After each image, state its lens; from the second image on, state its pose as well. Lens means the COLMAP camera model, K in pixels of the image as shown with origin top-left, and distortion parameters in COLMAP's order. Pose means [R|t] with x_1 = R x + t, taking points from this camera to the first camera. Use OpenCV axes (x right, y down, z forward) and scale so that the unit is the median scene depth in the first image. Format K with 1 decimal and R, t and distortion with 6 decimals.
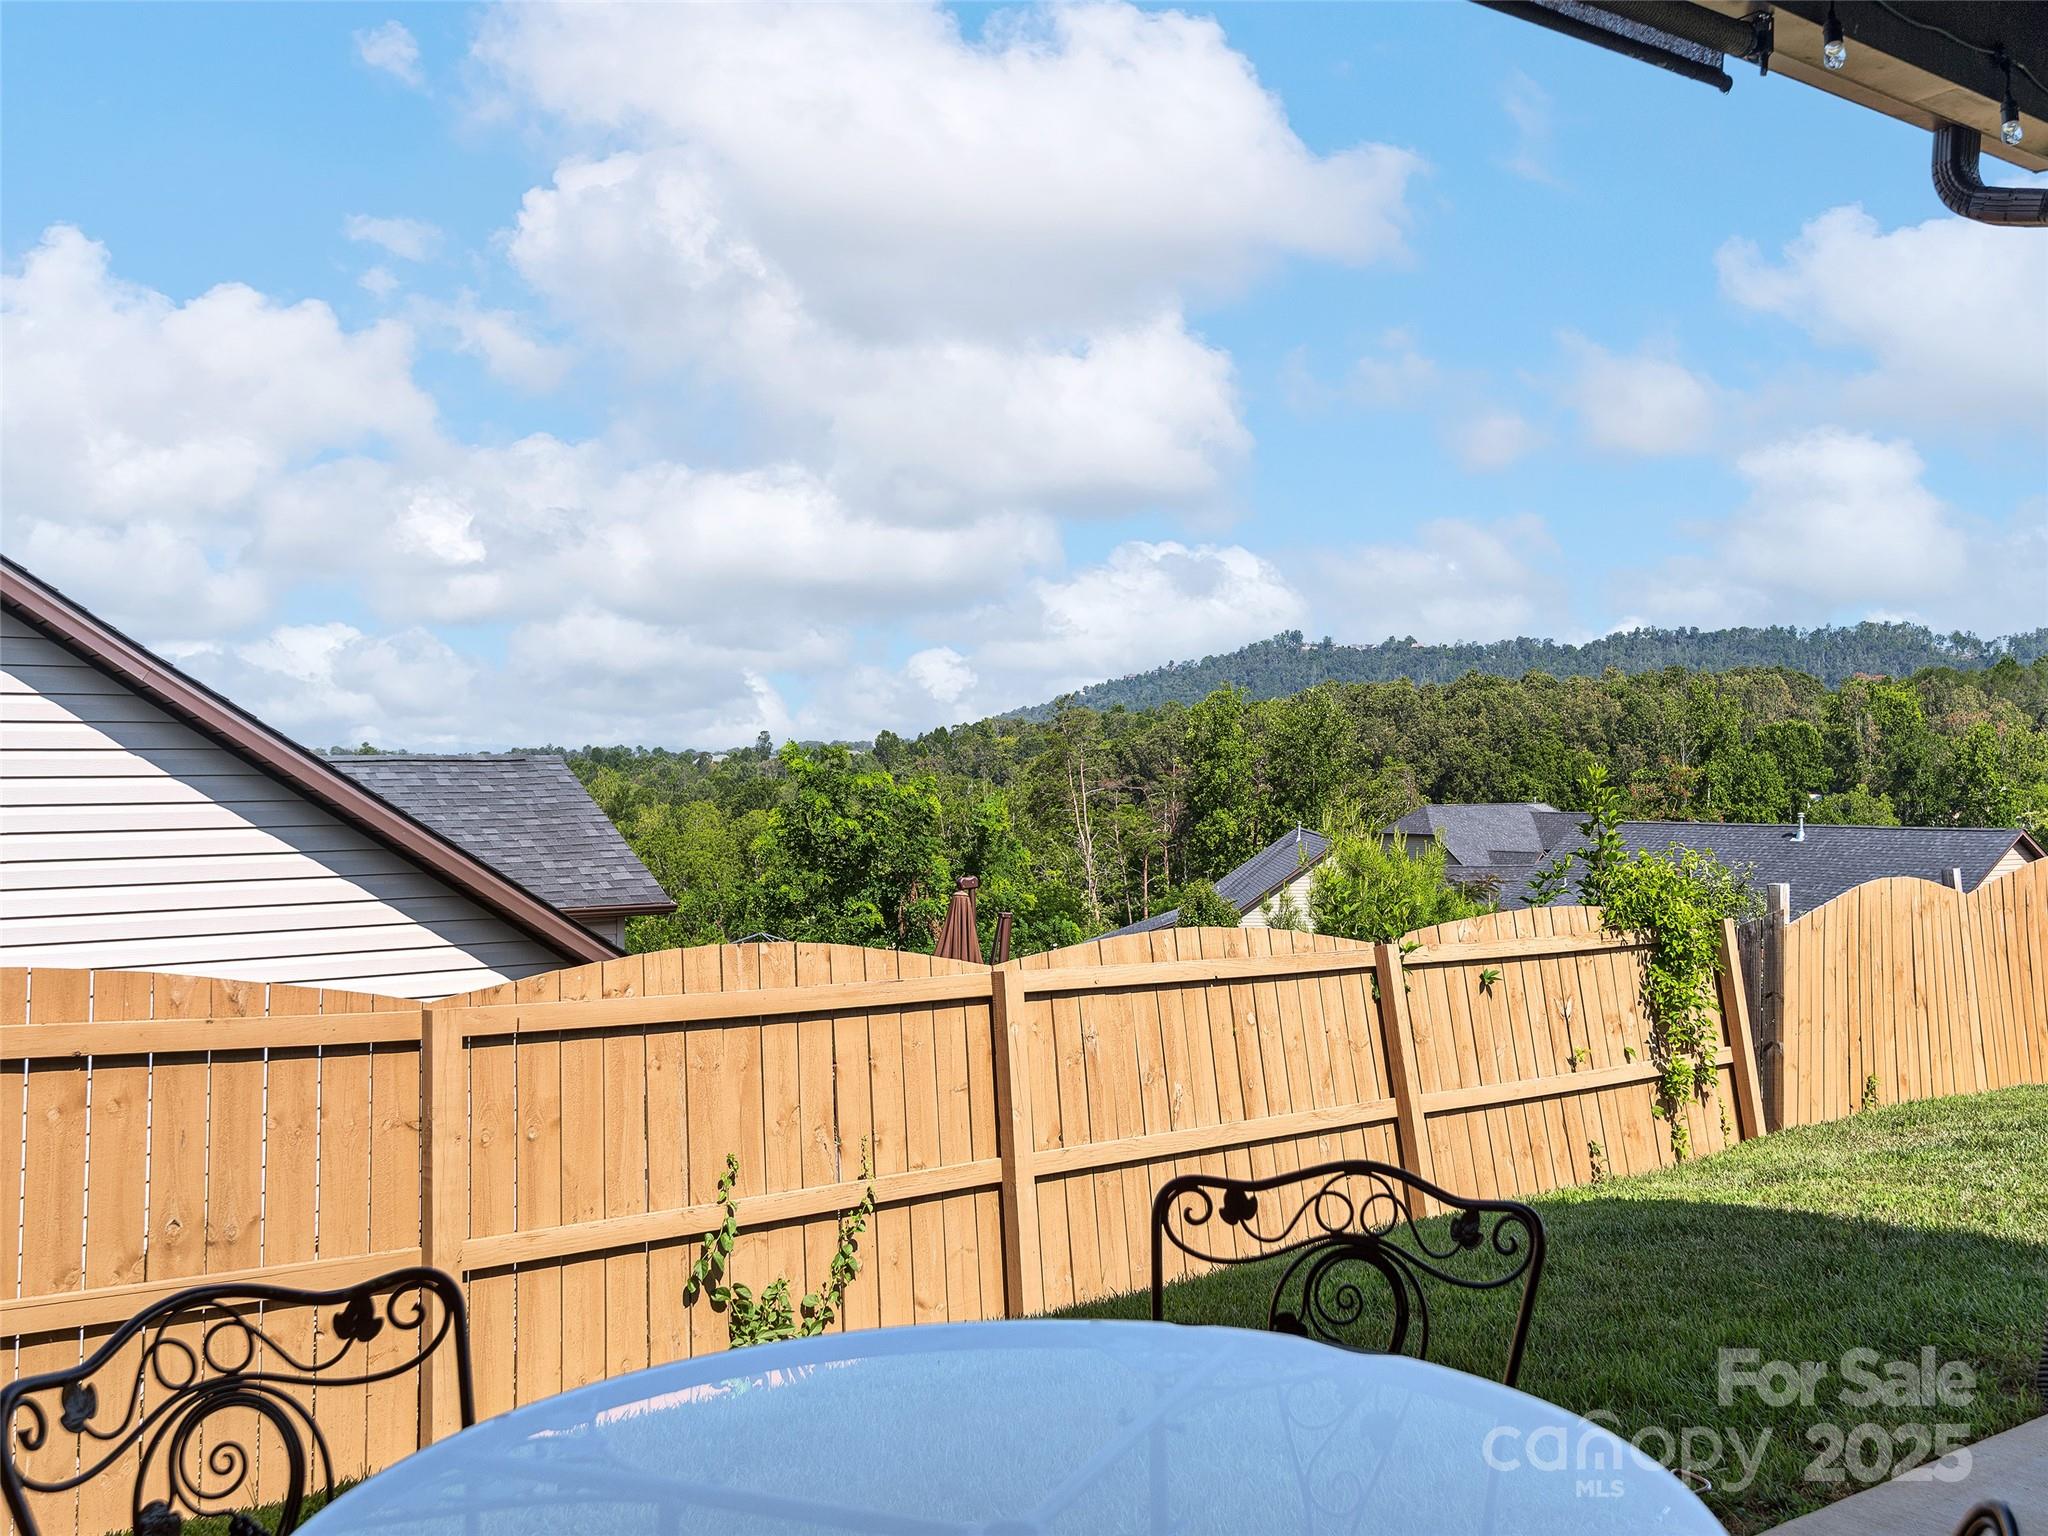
lens RADIAL K [[1799.2, 0, 1027.0], [0, 1799.2, 659.2], [0, 0, 1]] dist [-0.028981, 0.066152]
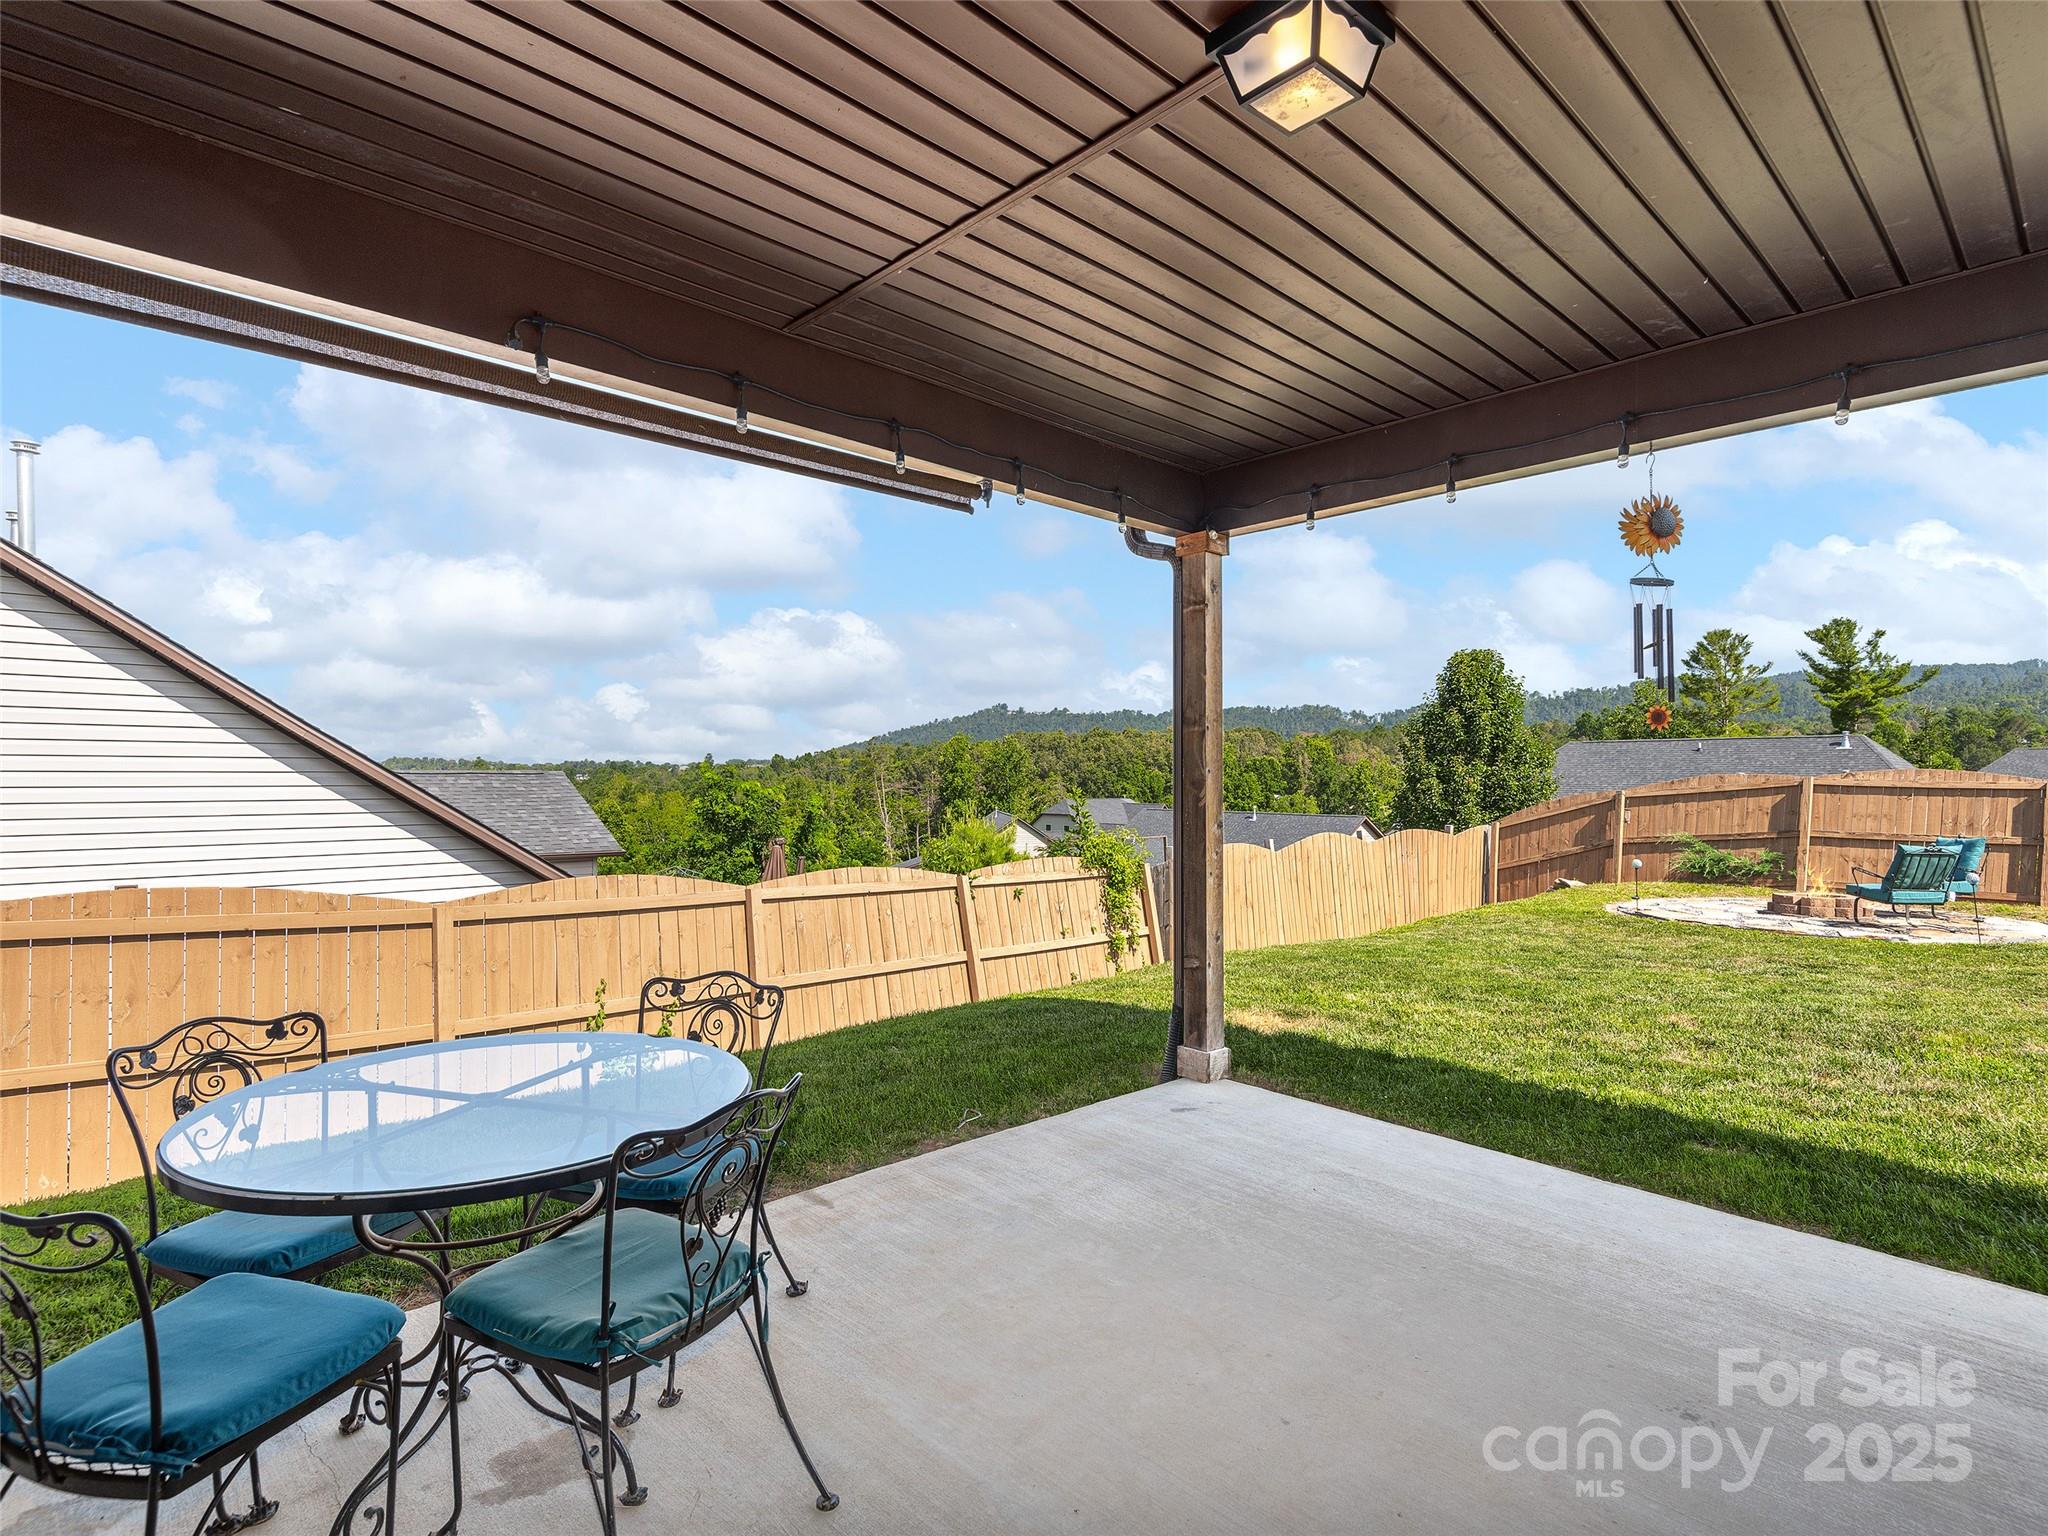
lens RADIAL K [[1042.4, 0, 1024.0], [0, 1042.4, 768.0], [0, 0, 1]] dist [-0.002988, -0.001313]
pose [[0.995539, 0.014462, 0.093236, 0.144693], [-0.020199, 0.997941, 0.060875, -0.031183], [-0.092164, -0.062487, 0.993781, -0.145418]]
